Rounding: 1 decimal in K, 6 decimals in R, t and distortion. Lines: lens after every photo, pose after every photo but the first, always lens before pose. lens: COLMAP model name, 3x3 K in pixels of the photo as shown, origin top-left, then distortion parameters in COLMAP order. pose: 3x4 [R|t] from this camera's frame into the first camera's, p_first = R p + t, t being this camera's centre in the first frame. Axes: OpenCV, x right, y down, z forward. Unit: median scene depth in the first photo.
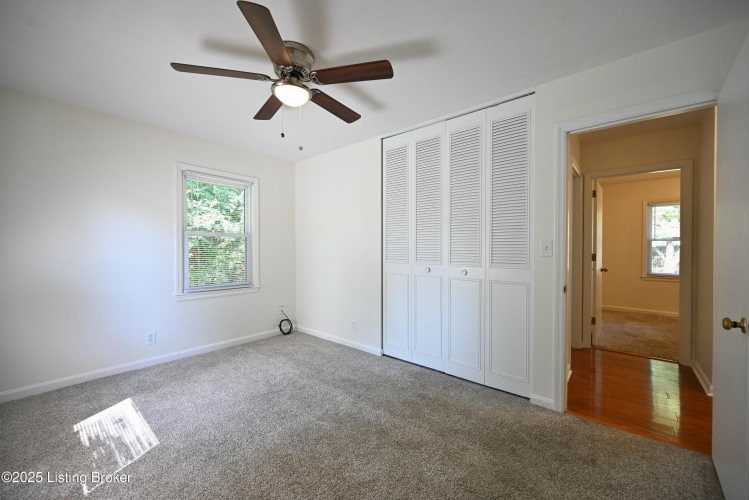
lens RADIAL K [[295.5, 0, 374.5], [0, 295.5, 250.0], [0, 0, 1]] dist [0.000446, 0.000505]
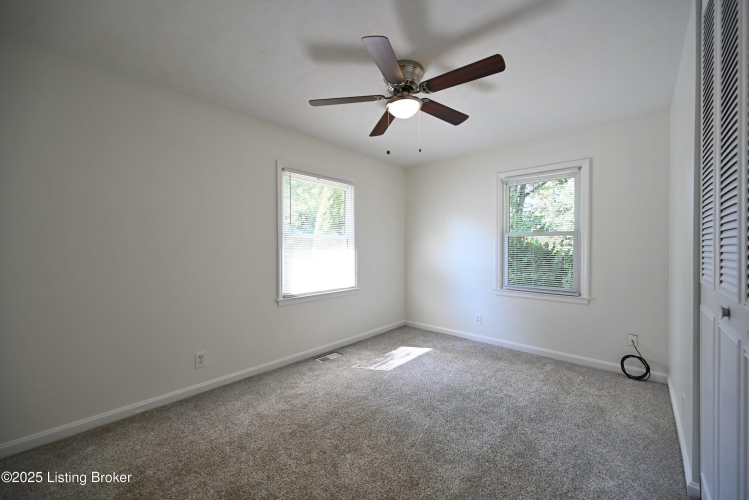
lens RADIAL K [[295.5, 0, 374.5], [0, 295.5, 250.0], [0, 0, 1]] dist [0.000446, 0.000505]
pose [[-0.044638, 0.005278, -0.998989, 0.590789], [-0.008066, 0.999952, 0.005644, -0.003341], [0.998971, 0.008310, -0.044594, 0.681768]]
